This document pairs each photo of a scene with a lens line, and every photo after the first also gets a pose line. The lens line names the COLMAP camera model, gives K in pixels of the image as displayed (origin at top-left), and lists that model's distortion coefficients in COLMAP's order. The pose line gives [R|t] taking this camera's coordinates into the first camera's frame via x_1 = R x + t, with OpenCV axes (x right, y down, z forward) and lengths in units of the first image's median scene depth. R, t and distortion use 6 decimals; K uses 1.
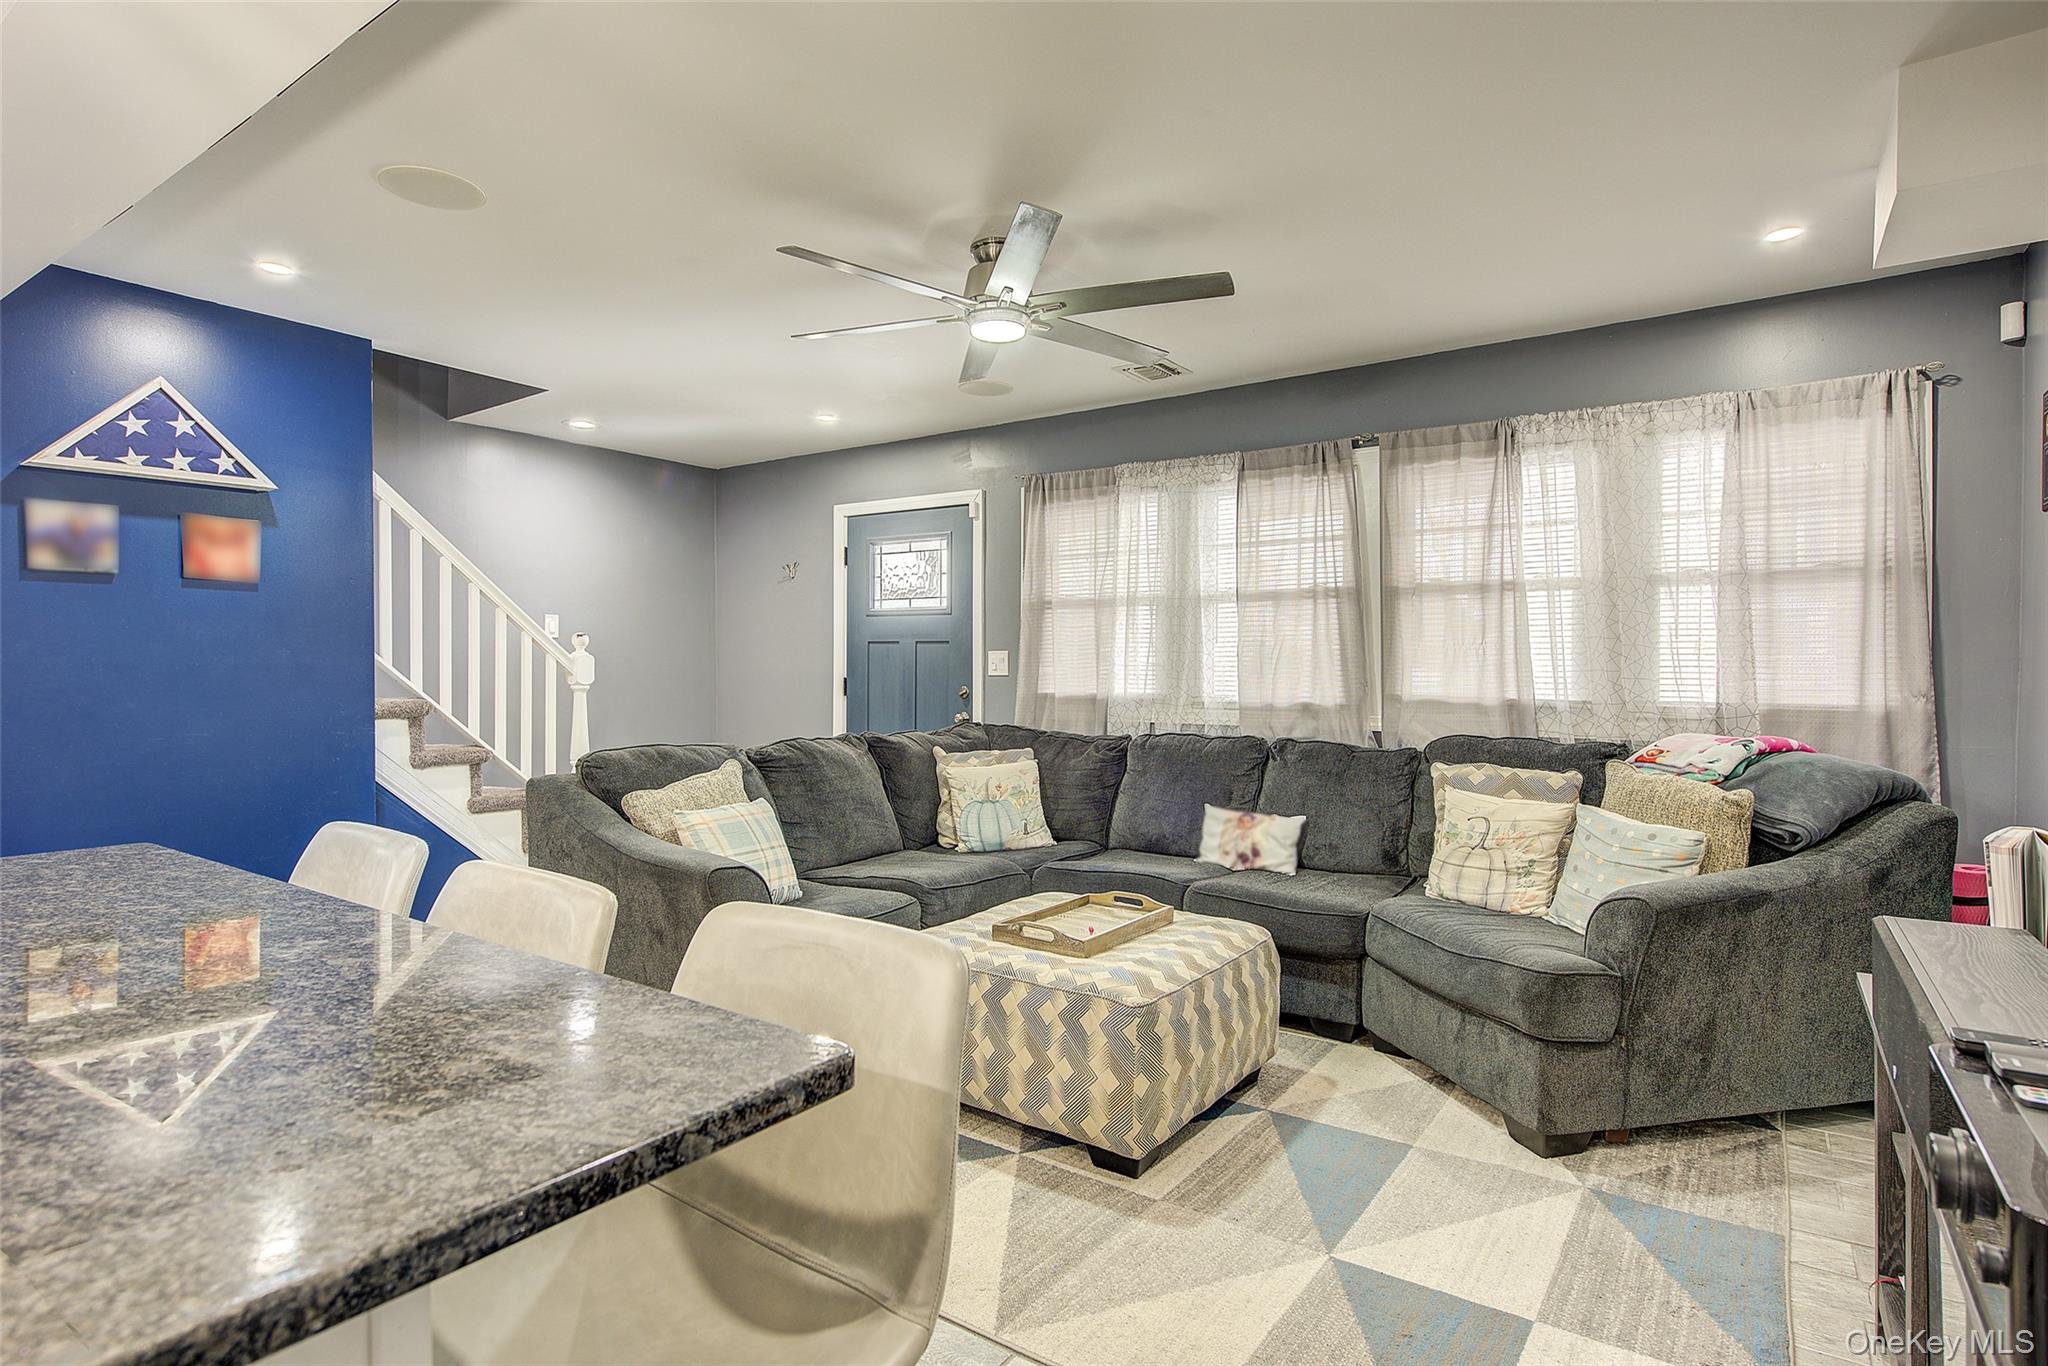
lens RADIAL K [[1045.9, 0, 1033.7], [0, 1045.9, 677.4], [0, 0, 1]] dist [0.001464, -0.003775]
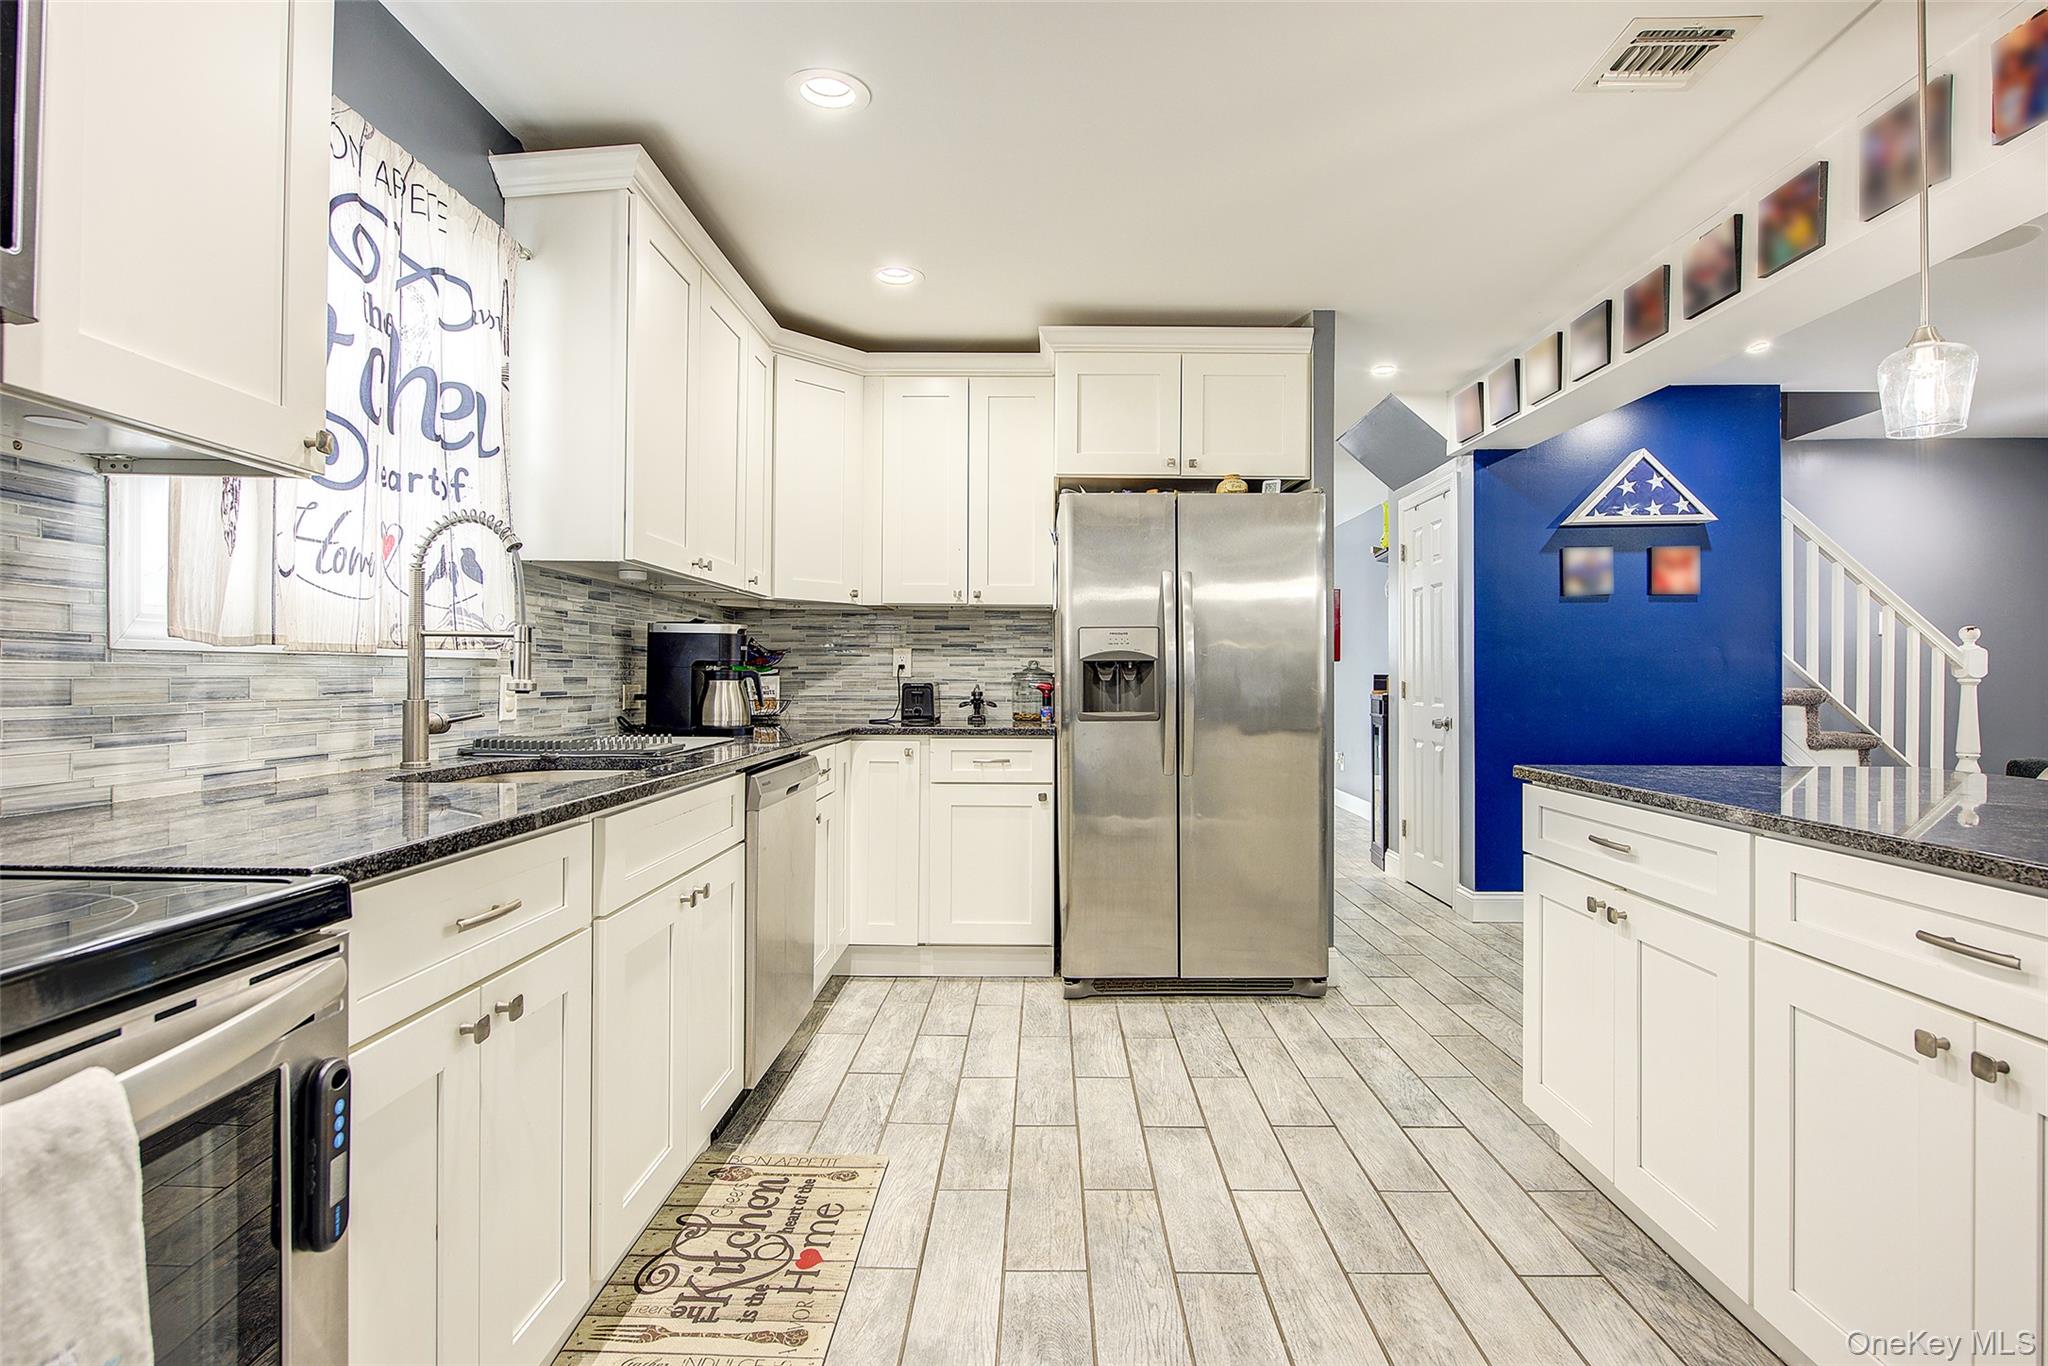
lens RADIAL K [[994.8, 0, 1028.5], [0, 994.8, 680.6], [0, 0, 1]] dist [0.000057, -0.002568]
pose [[0.558812, 0.000247, -0.829294, -0.179669], [-0.005647, 0.999978, -0.003508, 0.022144], [0.829275, 0.006643, 0.558801, -0.345141]]
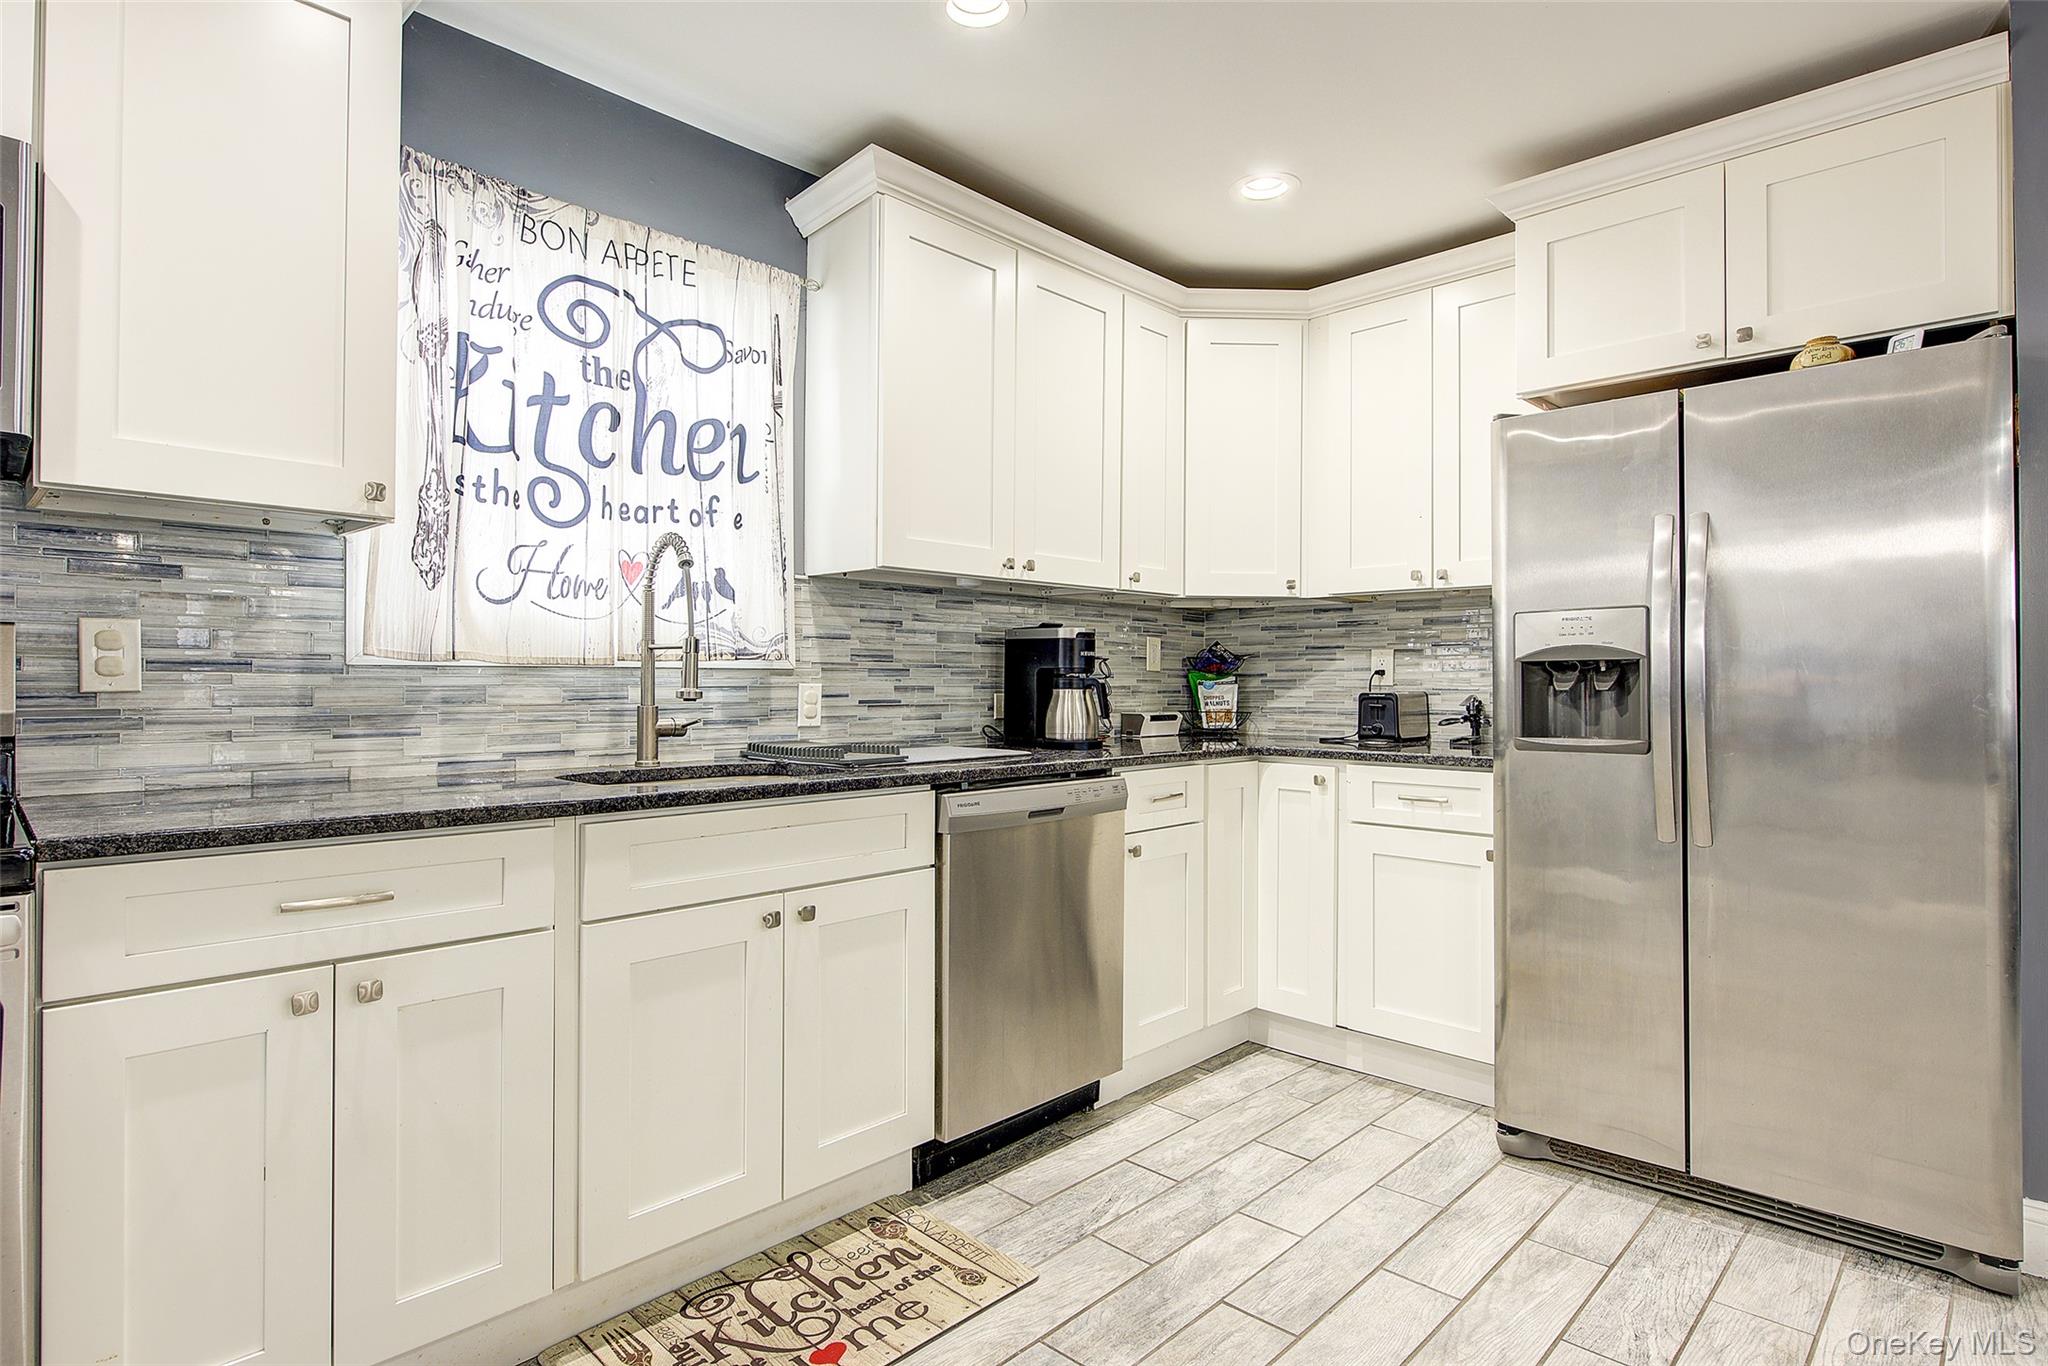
lens RADIAL K [[1045.9, 0, 1029.3], [0, 1045.9, 679.1], [0, 0, 1]] dist [0.001464, -0.003775]
pose [[-0.157840, -0.008999, -0.987424, -0.213999], [-0.008441, 0.999934, -0.007764, 0.019316], [0.987429, 0.007110, -0.157906, -0.008858]]
